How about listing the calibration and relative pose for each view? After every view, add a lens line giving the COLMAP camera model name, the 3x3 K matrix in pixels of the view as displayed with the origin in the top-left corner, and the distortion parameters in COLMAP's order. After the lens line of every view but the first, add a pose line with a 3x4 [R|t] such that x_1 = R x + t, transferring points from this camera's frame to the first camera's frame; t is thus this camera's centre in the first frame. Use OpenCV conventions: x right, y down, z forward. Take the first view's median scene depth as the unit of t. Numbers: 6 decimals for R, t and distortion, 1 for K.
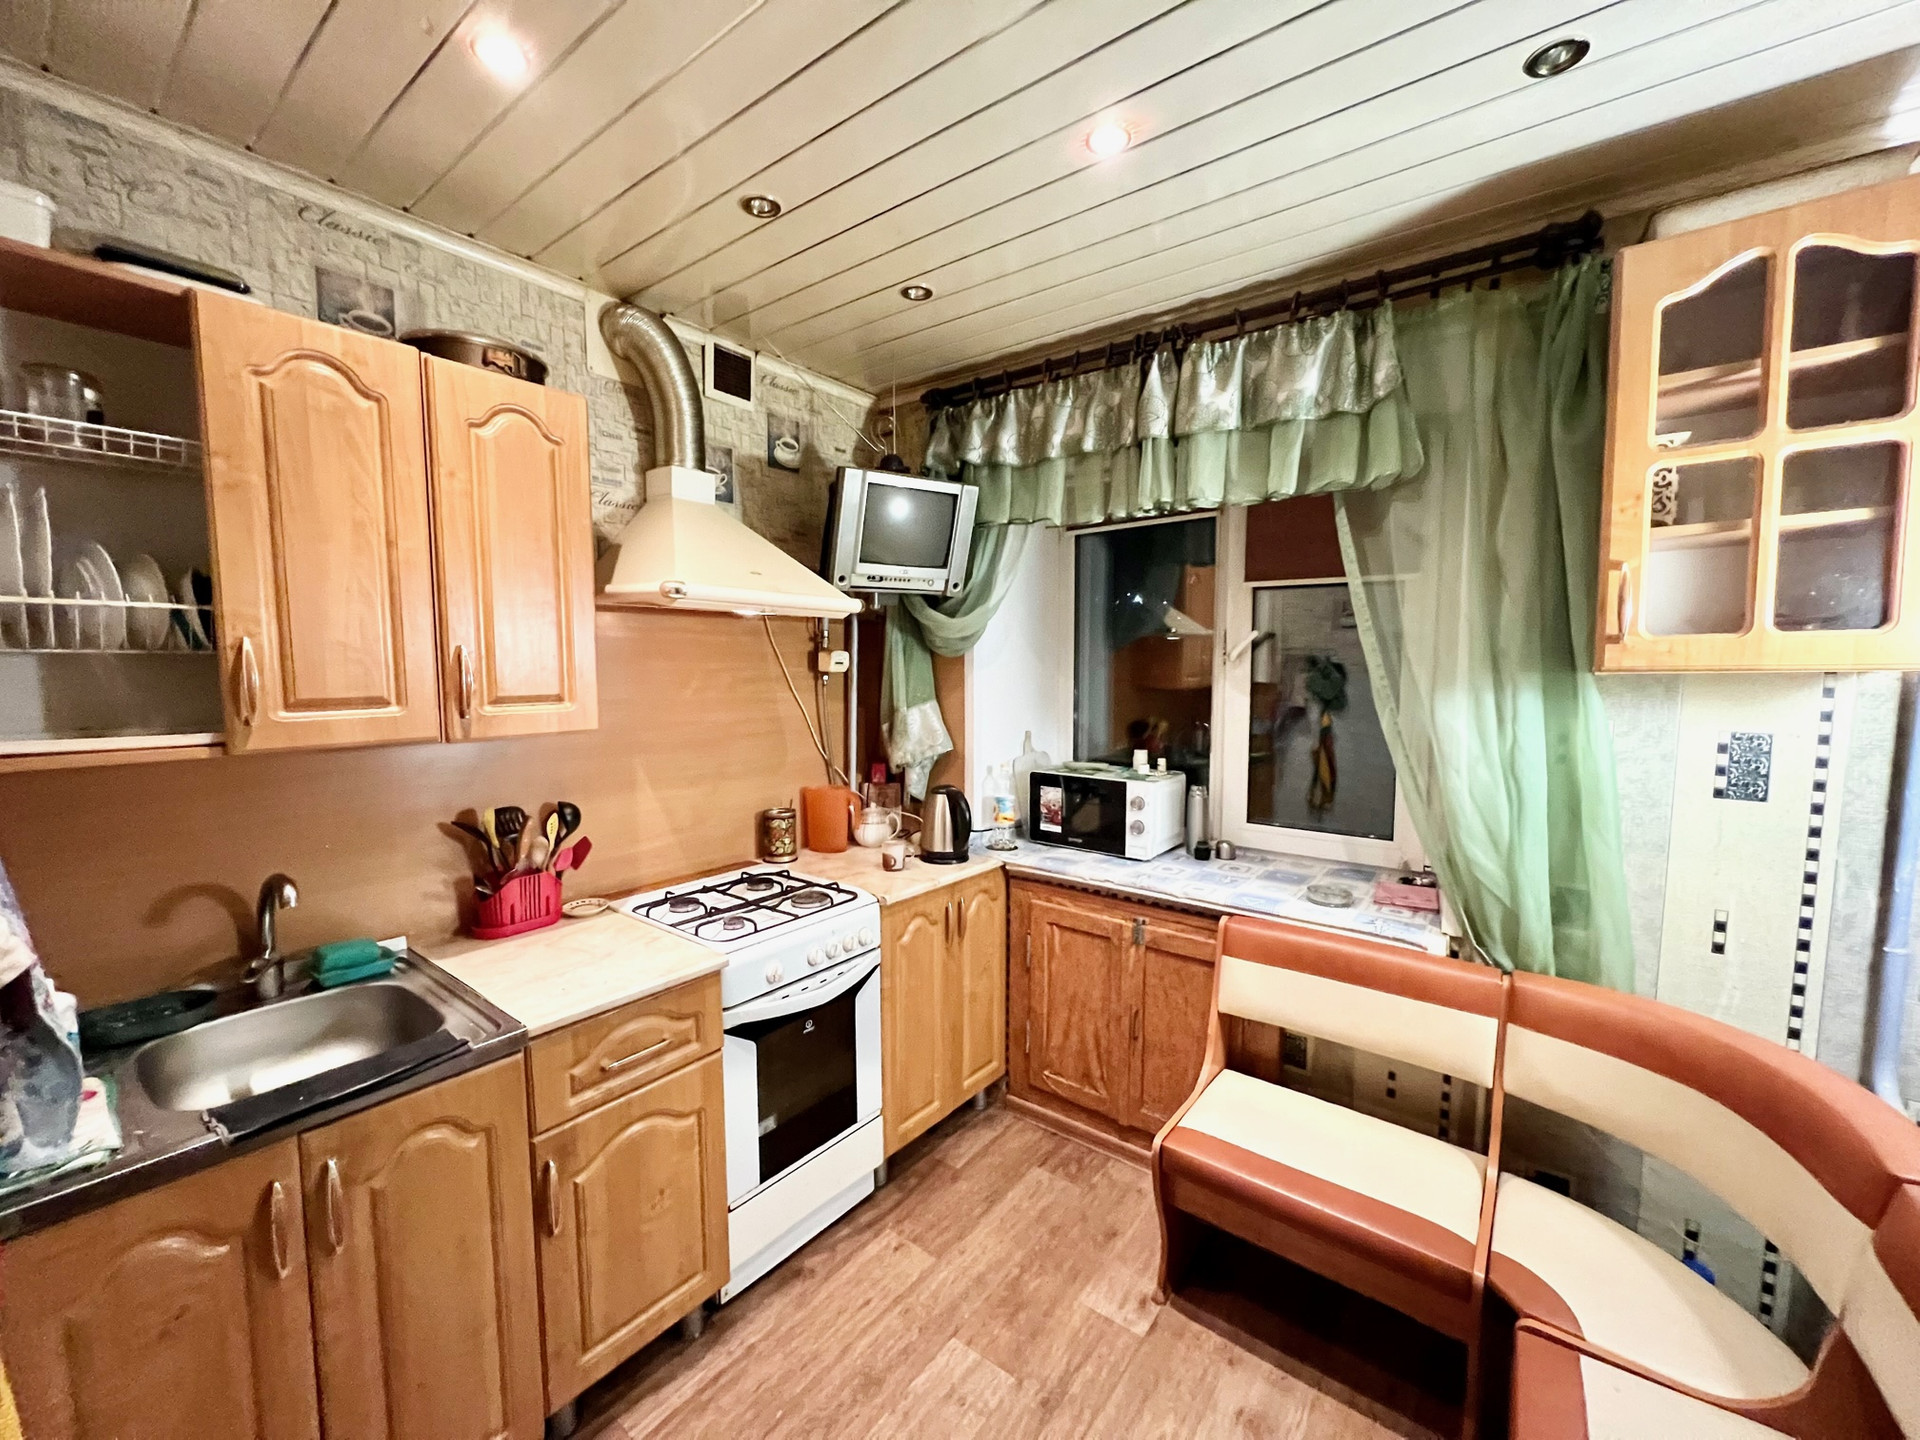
lens RADIAL K [[762.9, 0, 962.6], [0, 762.9, 723.5], [0, 0, 1]] dist [-0.002147, -0.000731]
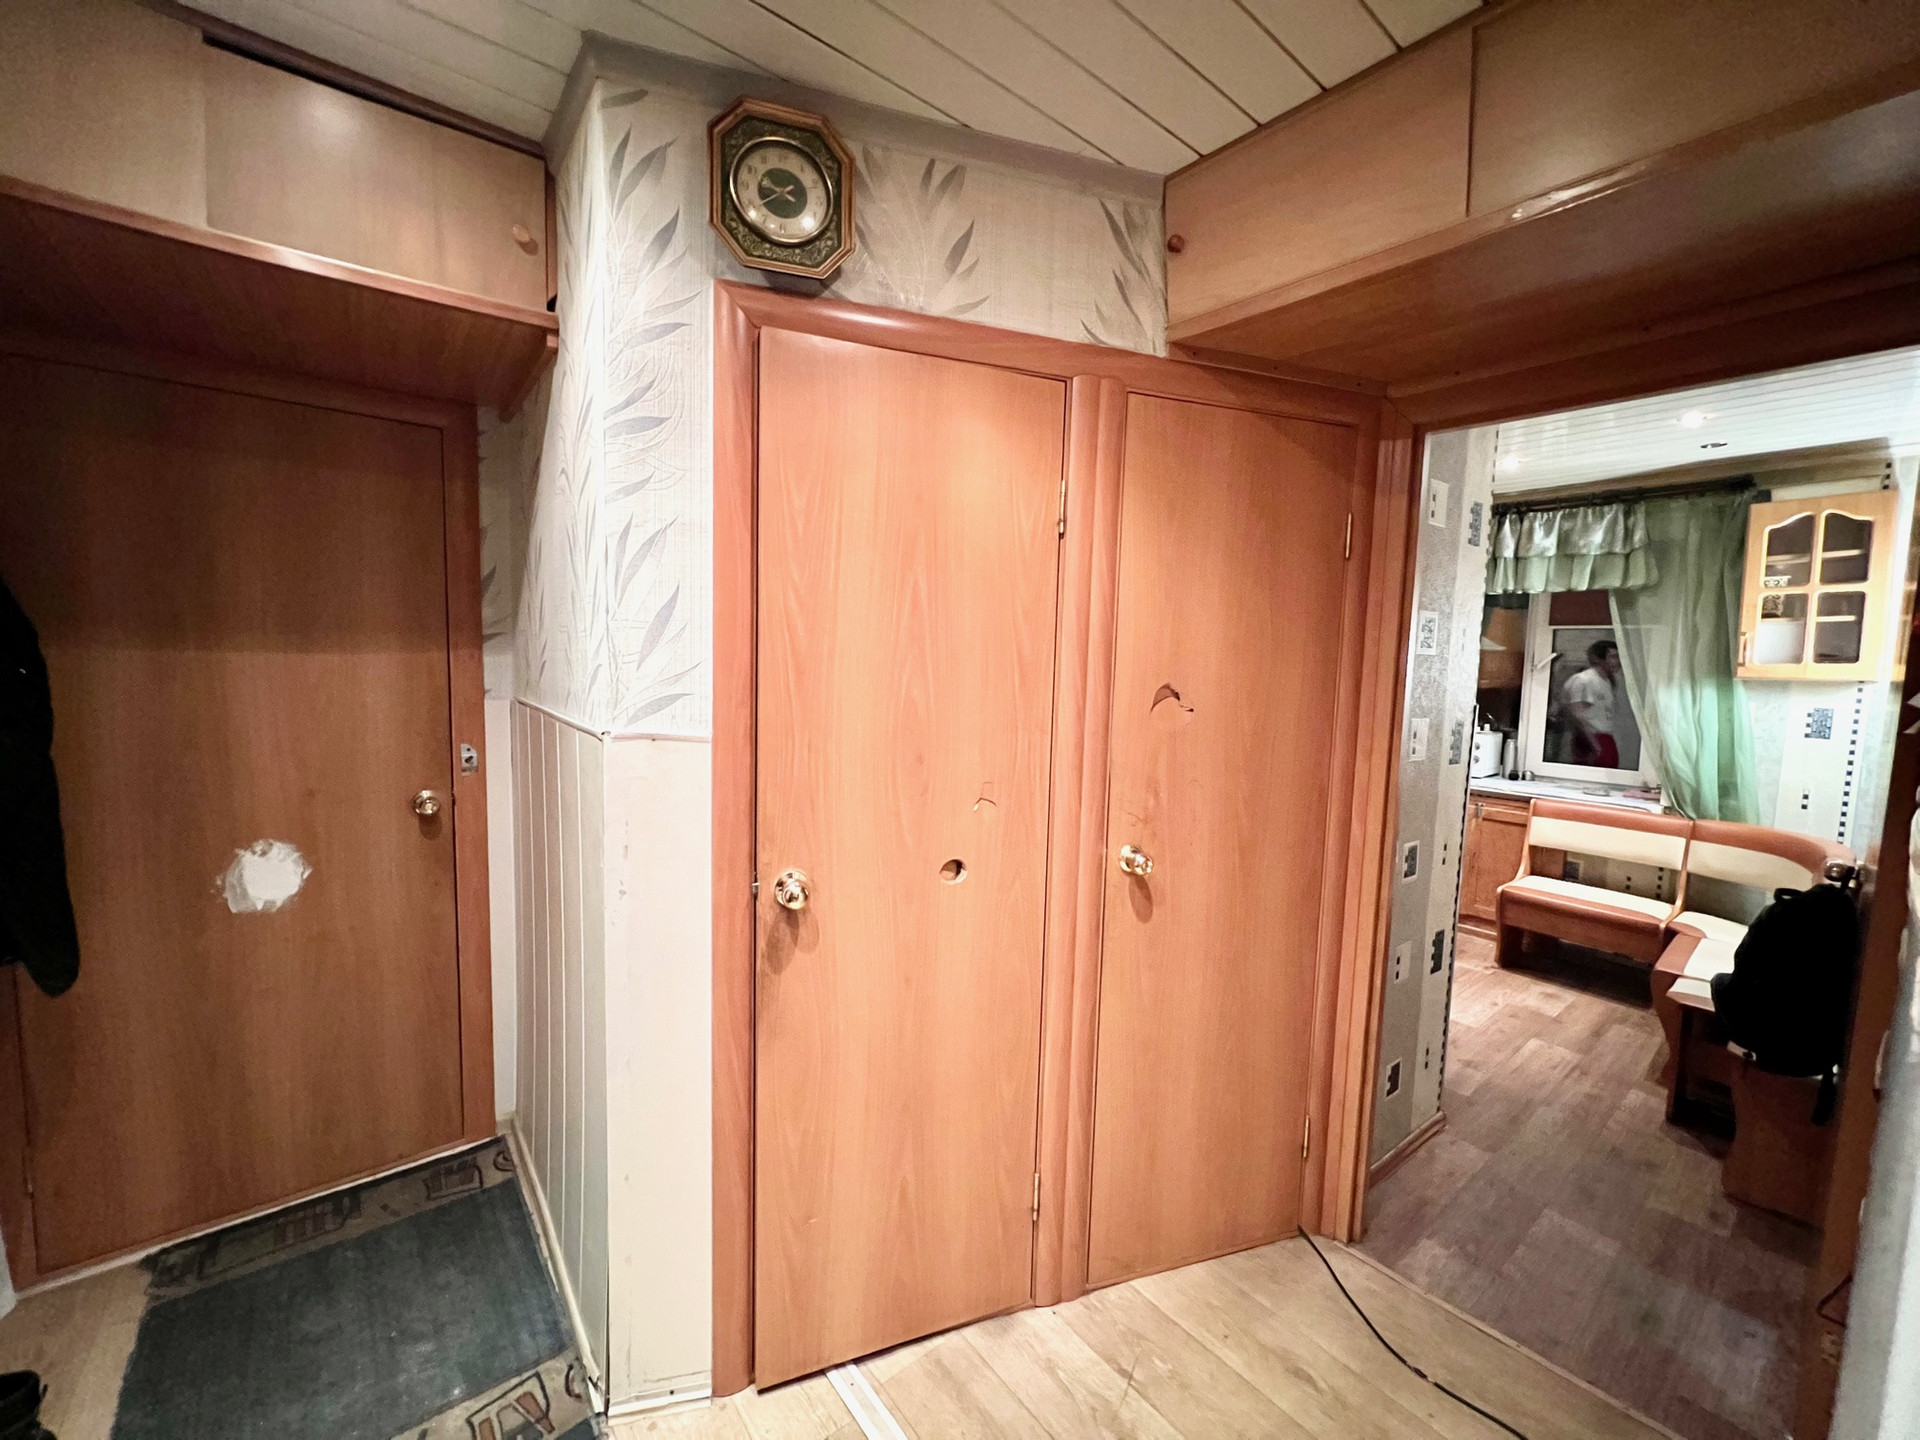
lens RADIAL K [[762.9, 0, 962.6], [0, 762.9, 723.5], [0, 0, 1]] dist [-0.002147, -0.000731]
pose [[0.968251, 0.043212, -0.246215, -0.733321], [-0.043069, 0.999054, 0.005971, 0.132131], [0.246240, 0.004823, 0.969197, -1.531600]]
